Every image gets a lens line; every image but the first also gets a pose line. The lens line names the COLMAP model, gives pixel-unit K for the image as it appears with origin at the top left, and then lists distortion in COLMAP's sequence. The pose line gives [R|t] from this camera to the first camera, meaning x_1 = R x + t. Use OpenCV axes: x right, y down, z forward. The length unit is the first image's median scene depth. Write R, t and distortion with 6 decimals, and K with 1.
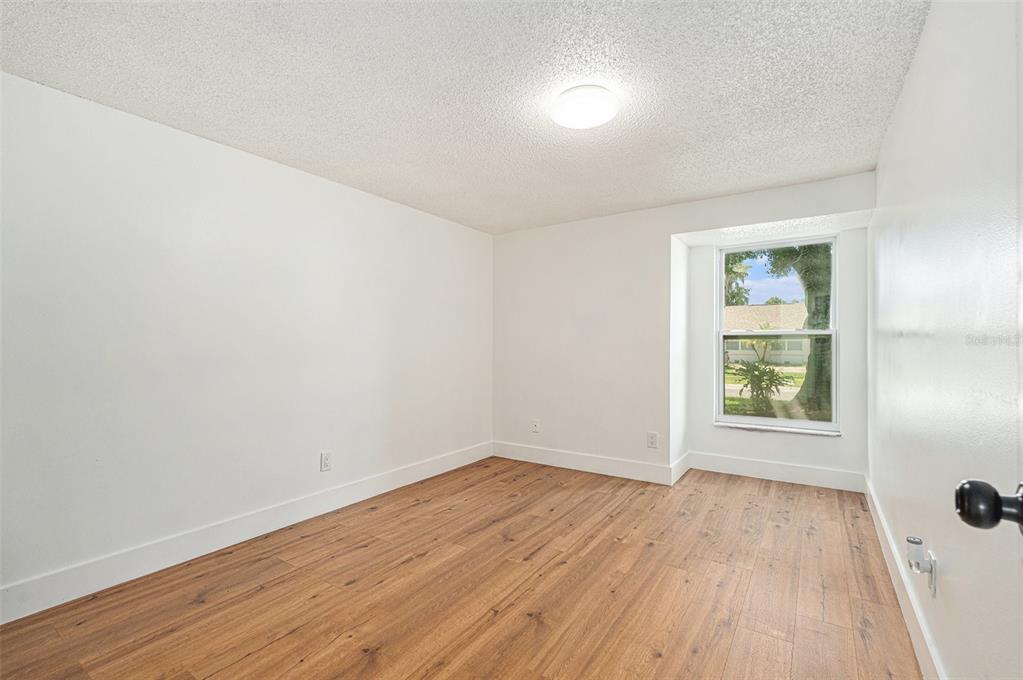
lens RADIAL K [[453.3, 0, 510.5], [0, 453.3, 333.0], [0, 0, 1]] dist [-0.002221, -0.000249]
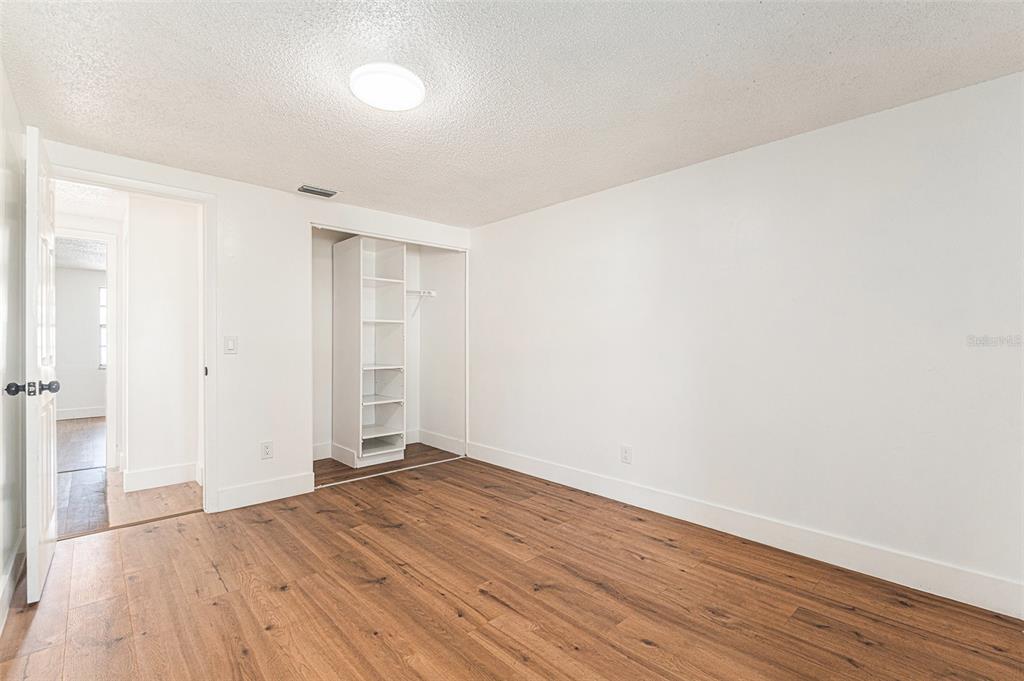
lens RADIAL K [[453.7, 0, 519.0], [0, 453.7, 343.8], [0, 0, 1]] dist [-0.002221, -0.000249]
pose [[-0.210954, 0.004335, -0.977486, 0.821812], [0.026400, 0.999651, -0.001264, 0.021870], [0.977139, -0.026072, -0.210995, 1.189331]]
